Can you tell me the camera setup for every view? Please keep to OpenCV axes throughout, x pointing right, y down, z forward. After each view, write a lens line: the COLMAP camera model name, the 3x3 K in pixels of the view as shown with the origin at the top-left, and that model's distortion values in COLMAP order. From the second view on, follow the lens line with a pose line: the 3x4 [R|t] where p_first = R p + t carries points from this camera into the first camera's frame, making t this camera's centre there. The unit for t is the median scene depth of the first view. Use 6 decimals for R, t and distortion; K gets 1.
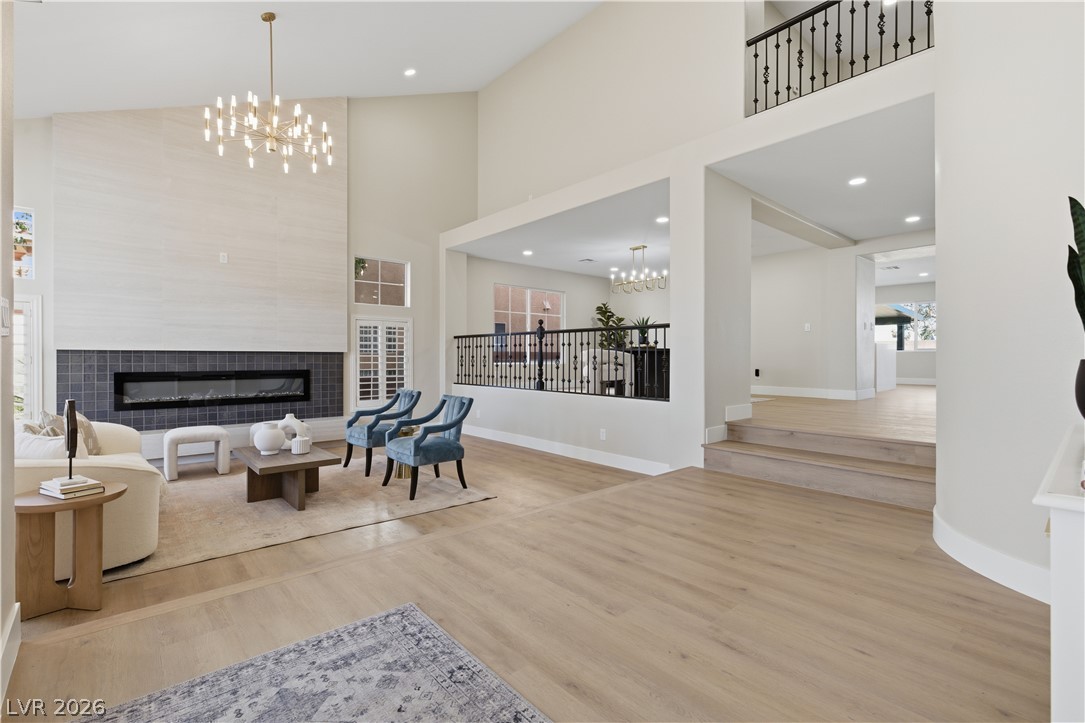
lens RADIAL K [[490.4, 0, 549.7], [0, 490.4, 360.8], [0, 0, 1]] dist [-0.005087, 0.000487]
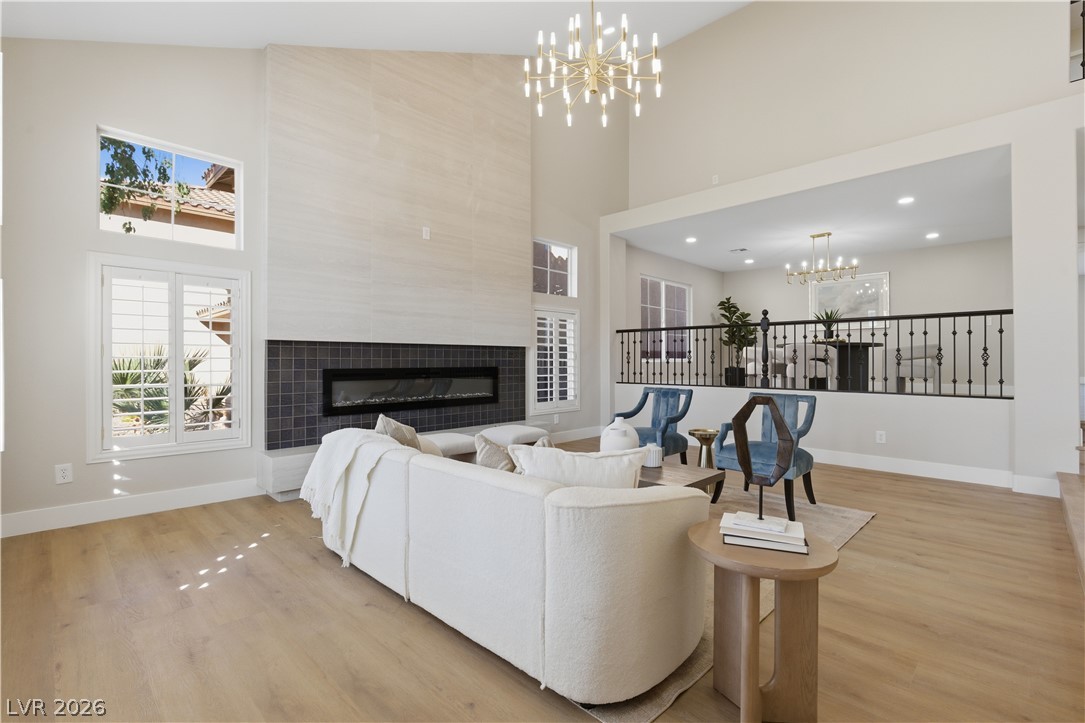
lens RADIAL K [[490.4, 0, 551.2], [0, 490.4, 357.3], [0, 0, 1]] dist [-0.005087, 0.000487]
pose [[0.997572, -0.001876, 0.069623, -0.454134], [0.002821, 0.999905, -0.013478, 0.013230], [-0.069591, 0.013642, 0.997482, 0.130836]]
